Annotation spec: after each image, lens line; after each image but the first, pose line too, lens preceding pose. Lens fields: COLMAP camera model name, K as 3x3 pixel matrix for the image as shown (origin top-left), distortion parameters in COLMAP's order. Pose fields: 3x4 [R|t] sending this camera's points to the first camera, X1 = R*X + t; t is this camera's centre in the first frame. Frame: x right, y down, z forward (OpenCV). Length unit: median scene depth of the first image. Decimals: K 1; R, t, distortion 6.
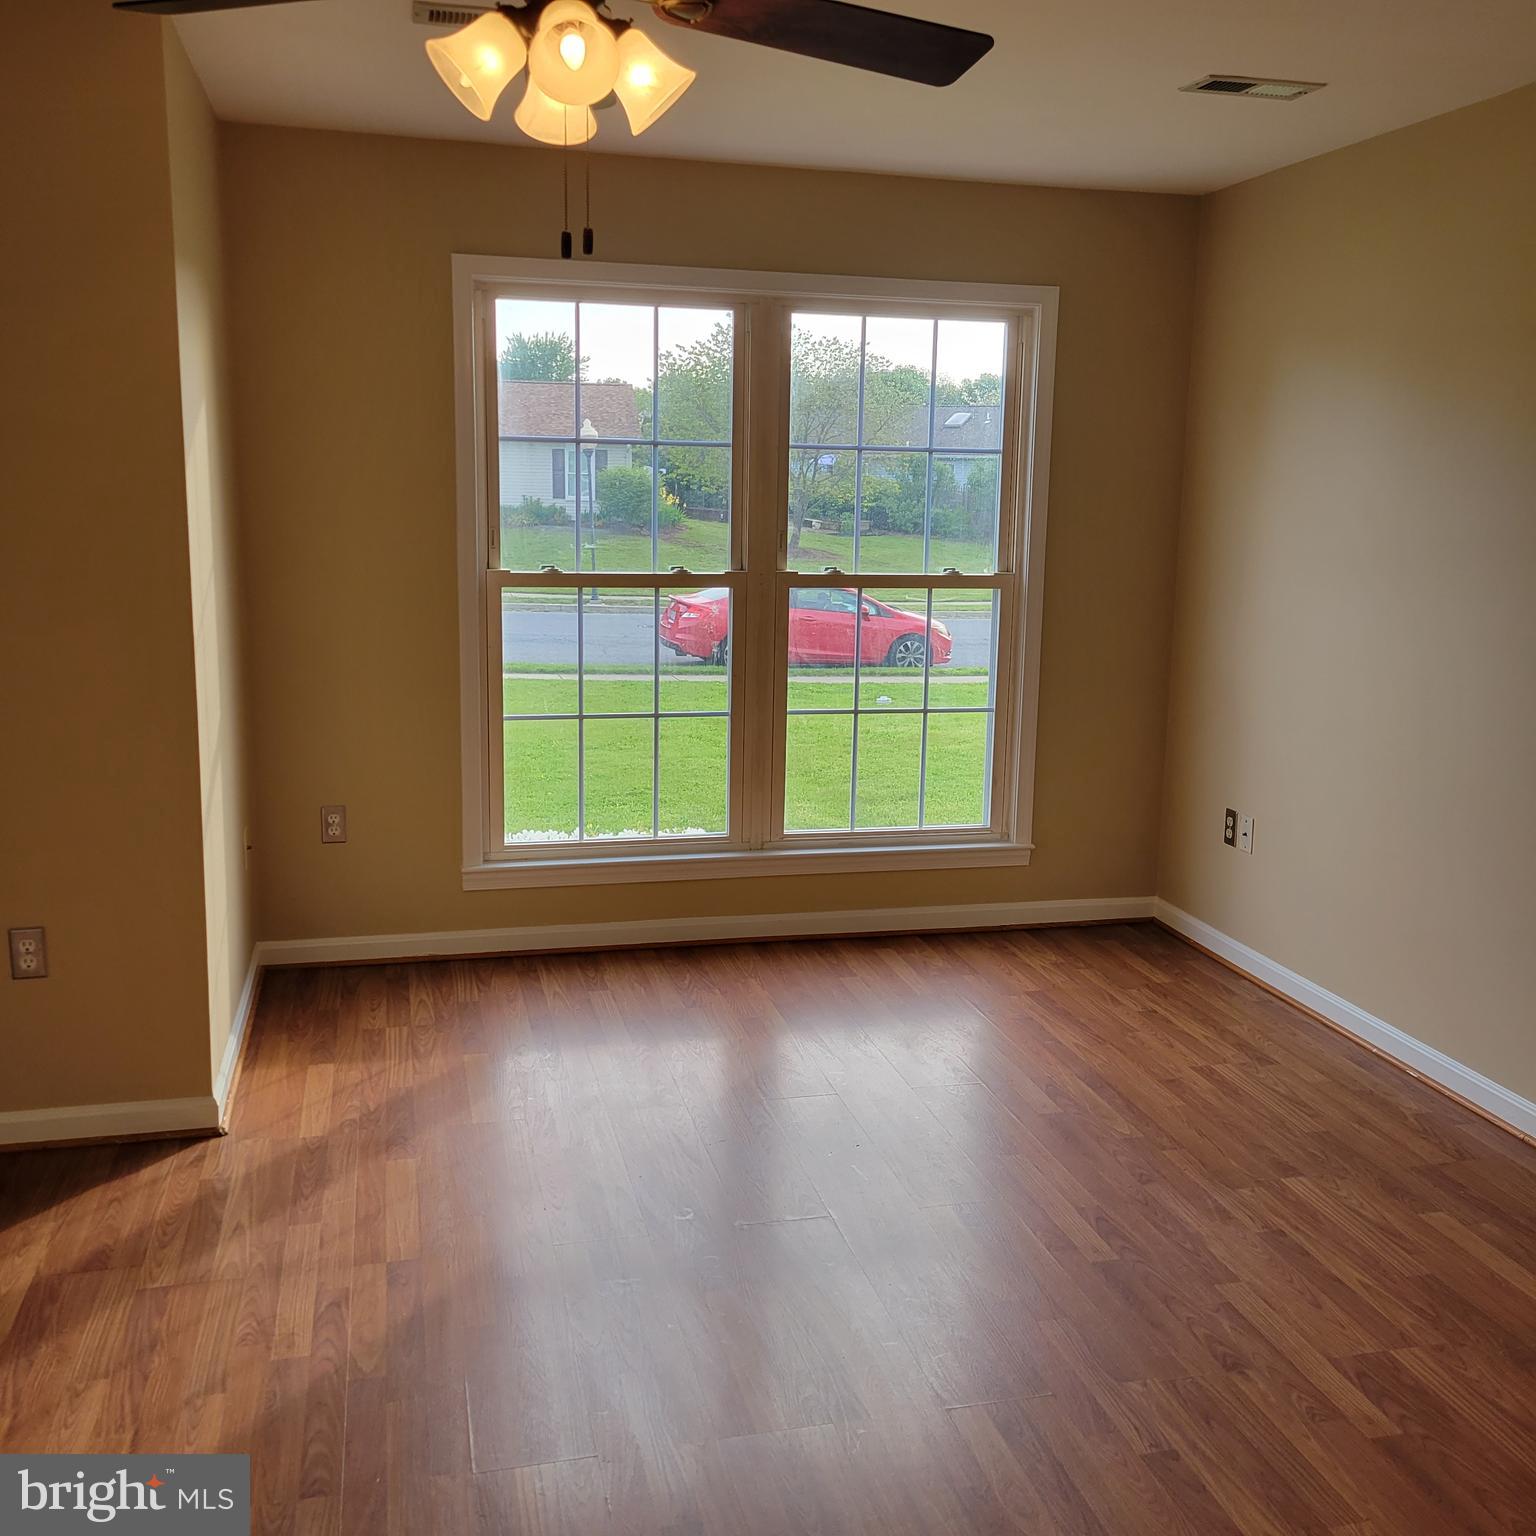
lens RADIAL K [[1524.4, 0, 766.5], [0, 1524.4, 728.8], [0, 0, 1]] dist [0.059264, -0.035220]
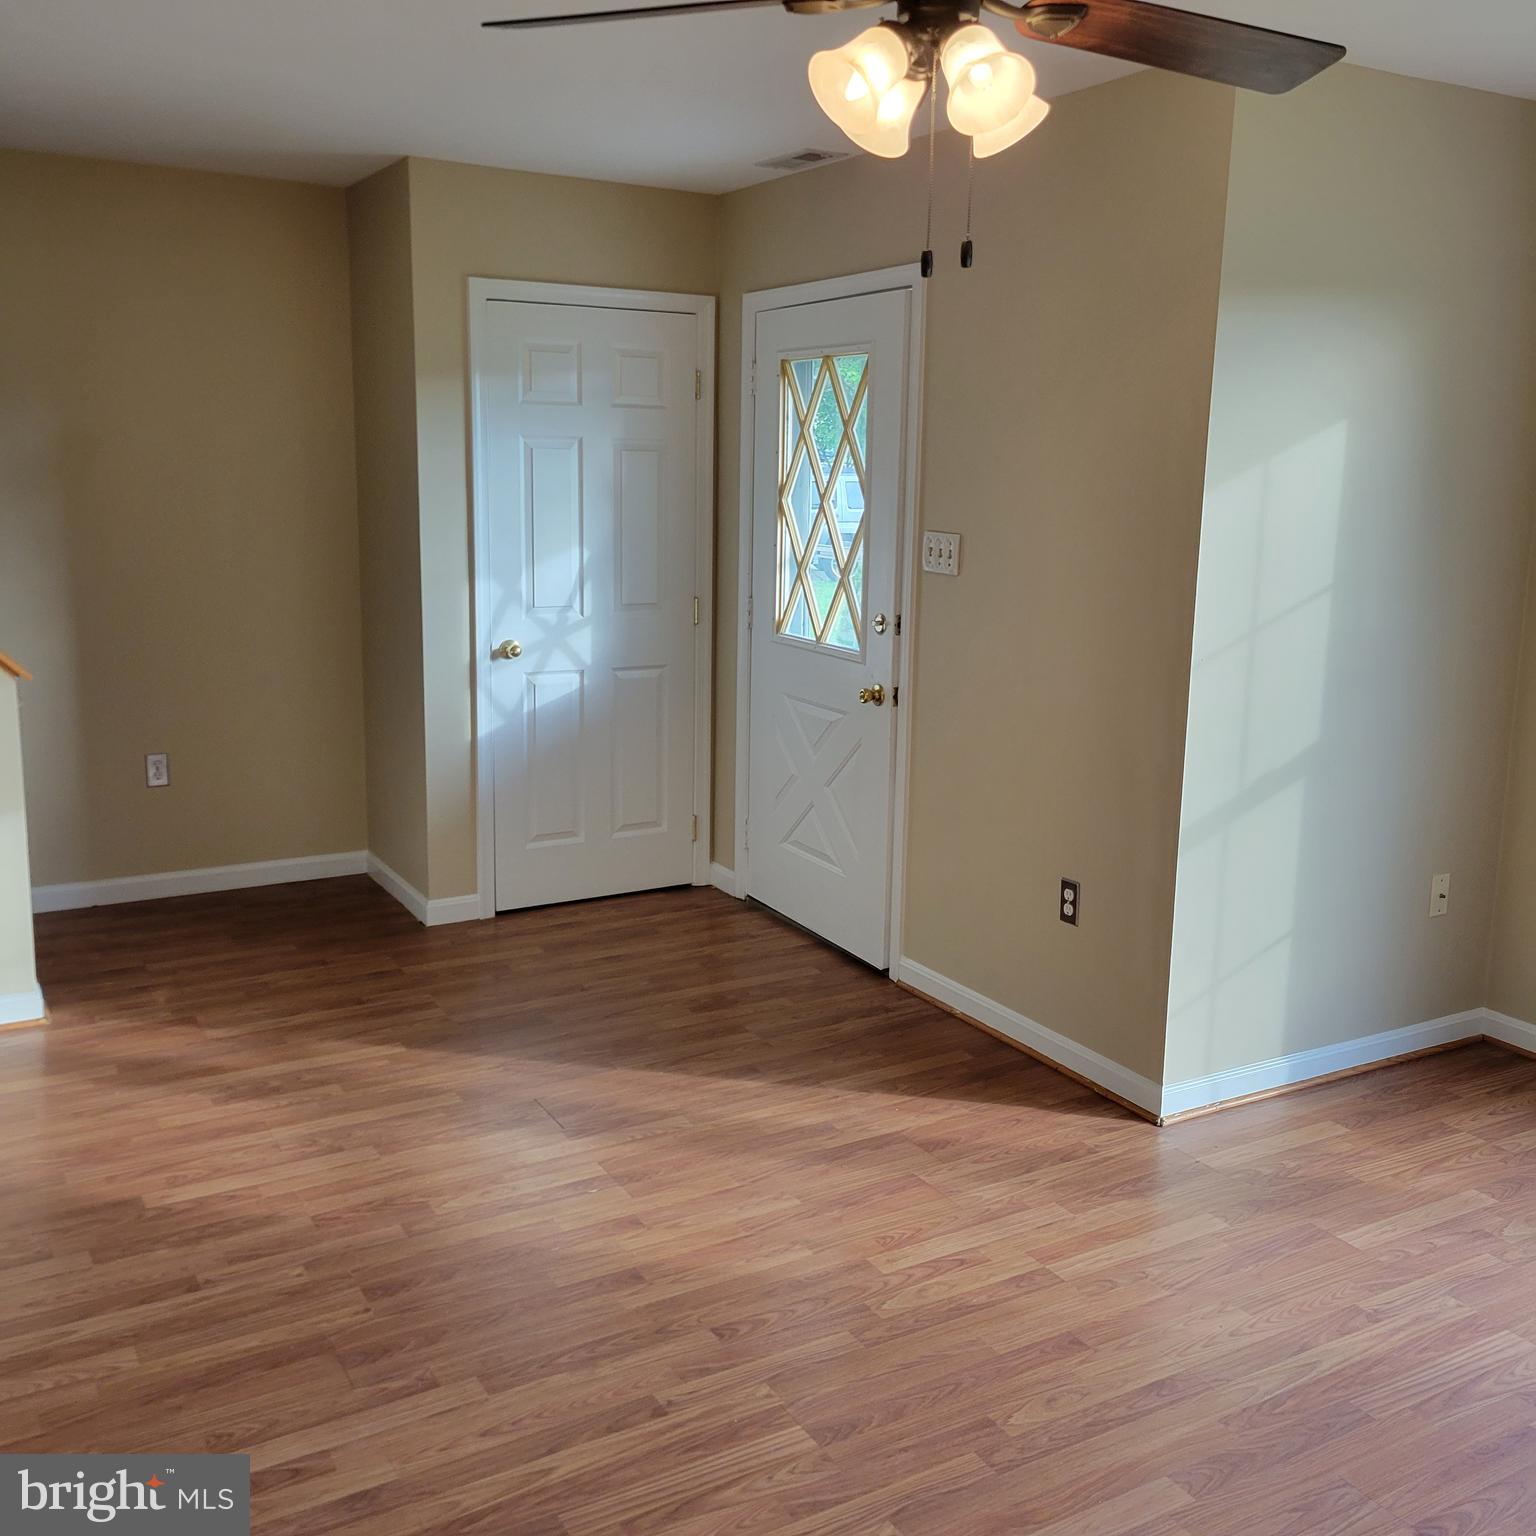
lens RADIAL K [[1502.1, 0, 768.0], [0, 1502.1, 768.0], [0, 0, 1]] dist [0.037258, -0.007304]
pose [[0.271119, 0.181485, -0.945282, 0.547277], [-0.162336, 0.976618, 0.140941, -0.082416], [0.948758, 0.115241, 0.294241, 0.455289]]
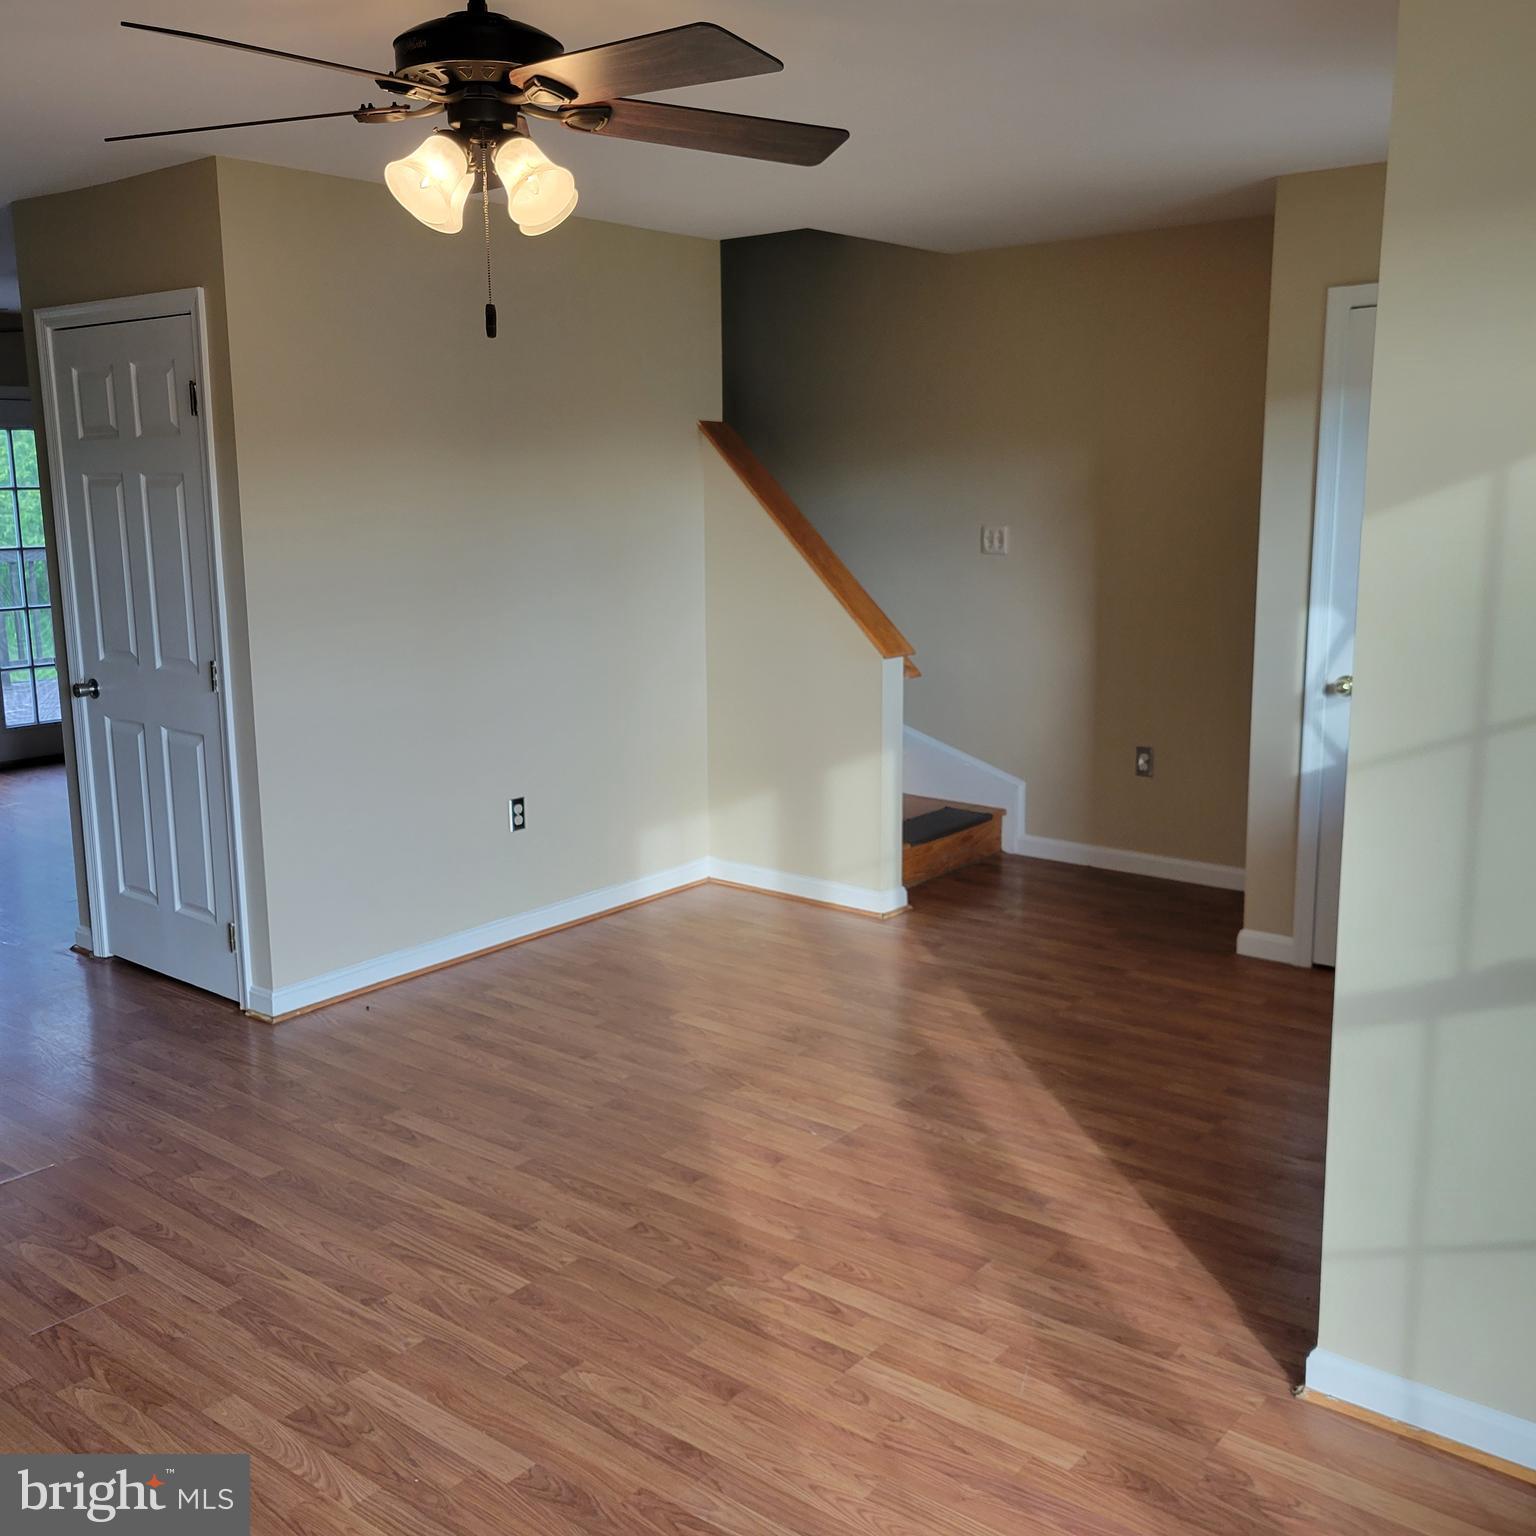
lens RADIAL K [[1532.5, 0, 768.0], [0, 1532.5, 768.0], [0, 0, 1]] dist [0.021117, -0.008838]
pose [[-0.797657, 0.100431, -0.594690, 0.293703], [-0.103249, 0.948742, 0.298710, -0.244399], [0.594207, 0.299669, -0.746402, 1.435700]]
